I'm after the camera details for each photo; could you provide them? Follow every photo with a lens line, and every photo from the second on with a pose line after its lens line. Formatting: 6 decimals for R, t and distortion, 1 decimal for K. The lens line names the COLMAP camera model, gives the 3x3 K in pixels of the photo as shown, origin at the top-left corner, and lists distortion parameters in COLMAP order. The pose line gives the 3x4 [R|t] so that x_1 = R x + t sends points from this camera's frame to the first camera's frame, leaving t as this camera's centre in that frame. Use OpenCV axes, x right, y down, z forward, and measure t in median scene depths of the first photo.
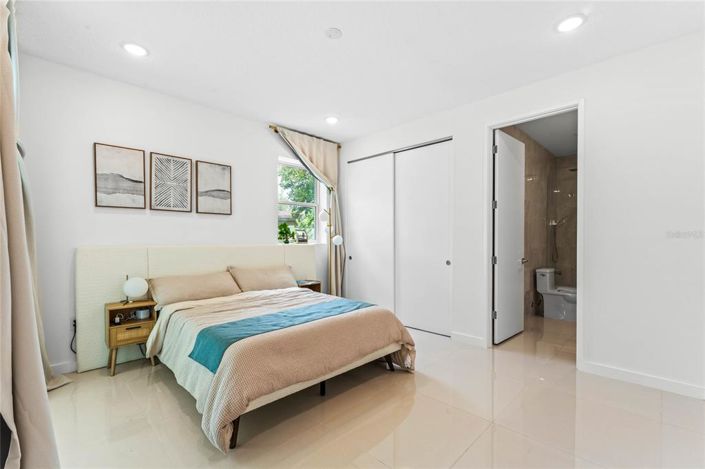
lens RADIAL K [[317.8, 0, 353.3], [0, 317.8, 241.5], [0, 0, 1]] dist [-0.001592, -0.000054]
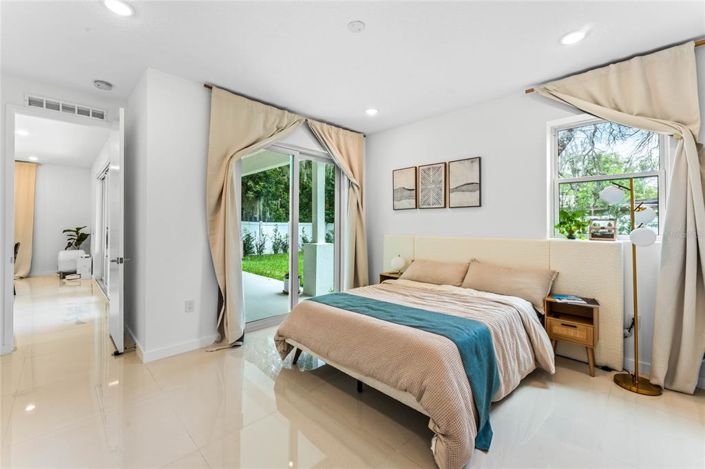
lens RADIAL K [[288.8, 0, 346.1], [0, 288.8, 222.6], [0, 0, 1]] dist [-0.004203, -0.000044]
pose [[-0.014924, -0.014983, -0.999776, 0.543119], [-0.012823, 0.999808, -0.014792, -0.018365], [0.999806, 0.012599, -0.015114, 0.655427]]
